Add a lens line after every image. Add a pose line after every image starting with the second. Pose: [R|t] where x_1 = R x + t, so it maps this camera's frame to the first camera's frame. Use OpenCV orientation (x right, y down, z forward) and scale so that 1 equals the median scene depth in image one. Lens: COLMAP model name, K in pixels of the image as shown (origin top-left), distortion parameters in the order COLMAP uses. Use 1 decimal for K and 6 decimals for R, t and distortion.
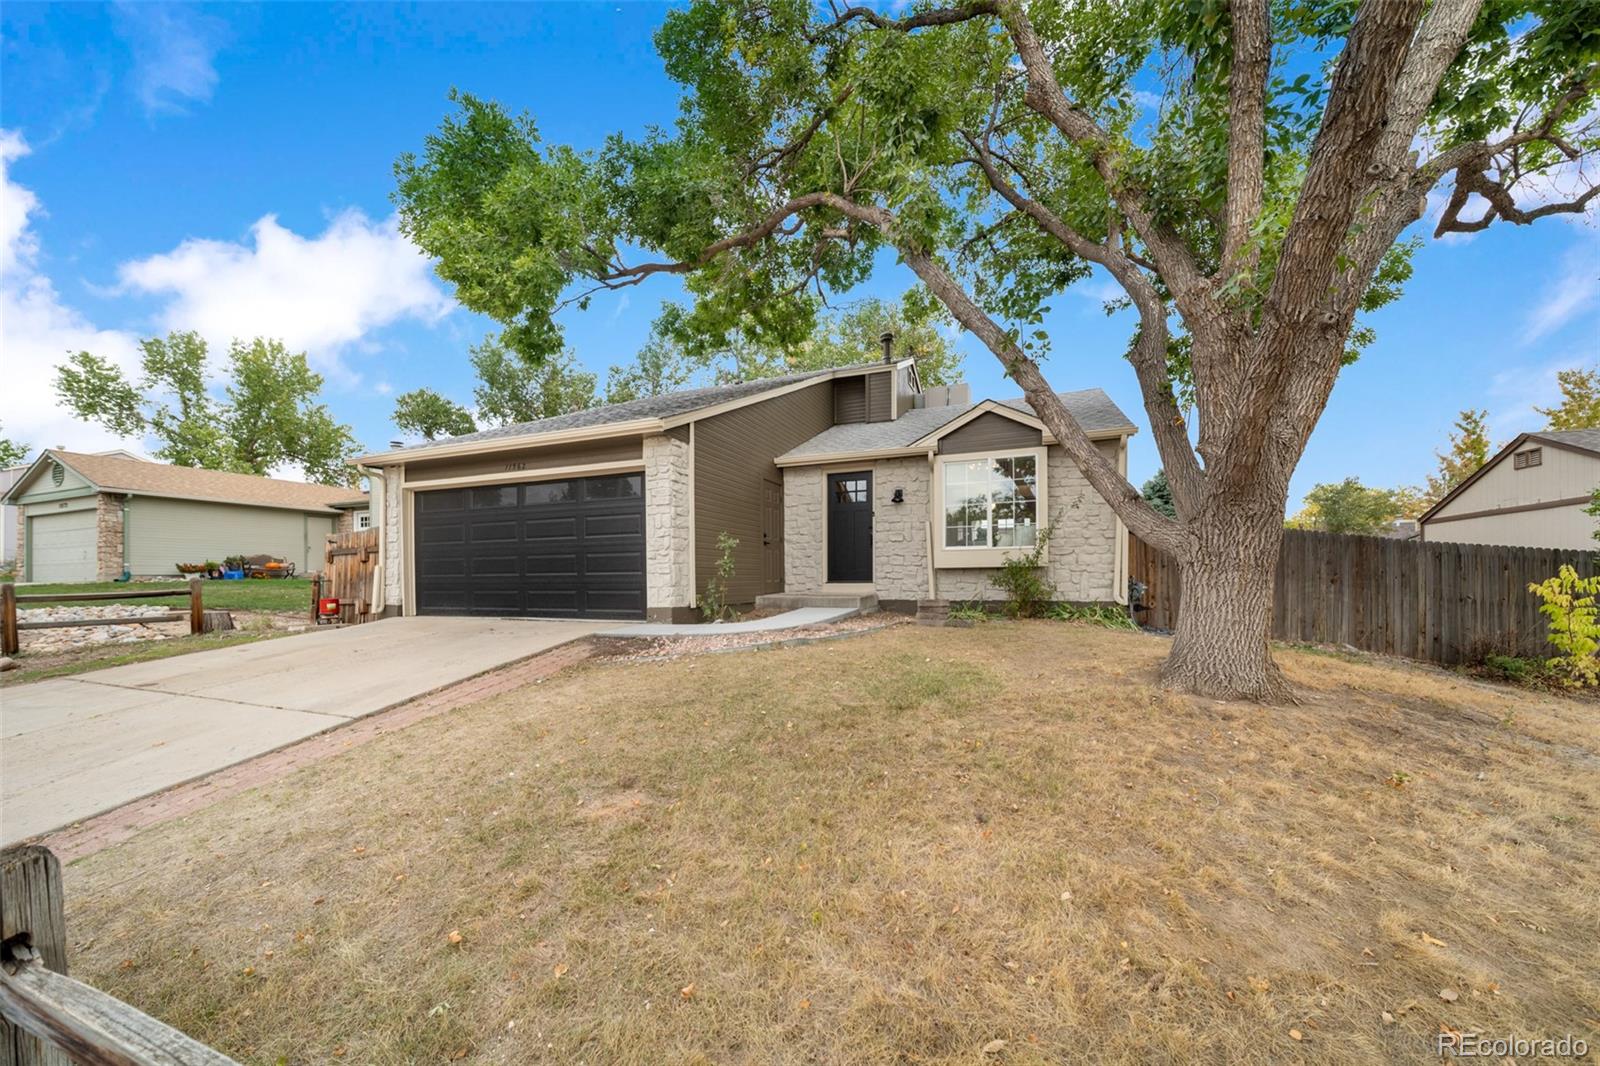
lens RADIAL K [[591.6, 0, 800.0], [0, 591.6, 586.7], [0, 0, 1]] dist [-0.000016, -0.000082]
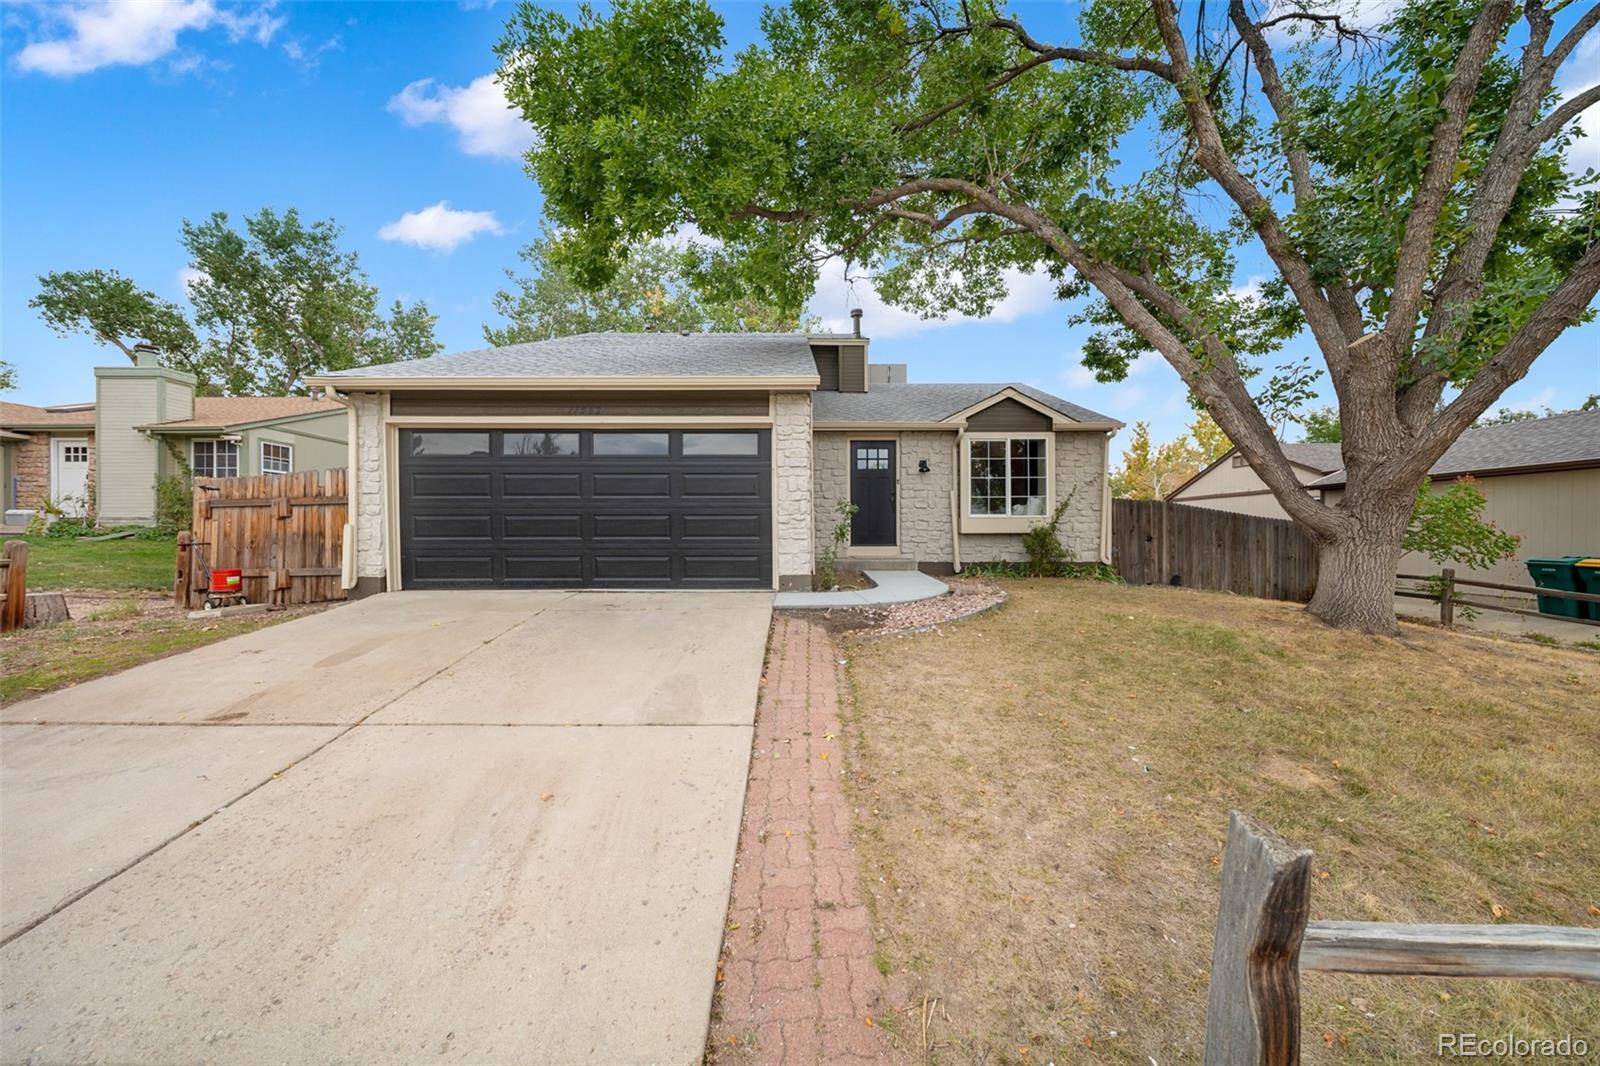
lens RADIAL K [[573.4, 0, 804.9], [0, 573.4, 542.8], [0, 0, 1]] dist [0.000597, -0.000046]
pose [[0.924958, 0.000608, 0.380070, -0.453612], [-0.000526, 1.000000, -0.000322, -0.012713], [-0.380070, 0.000098, 0.924958, 0.114160]]
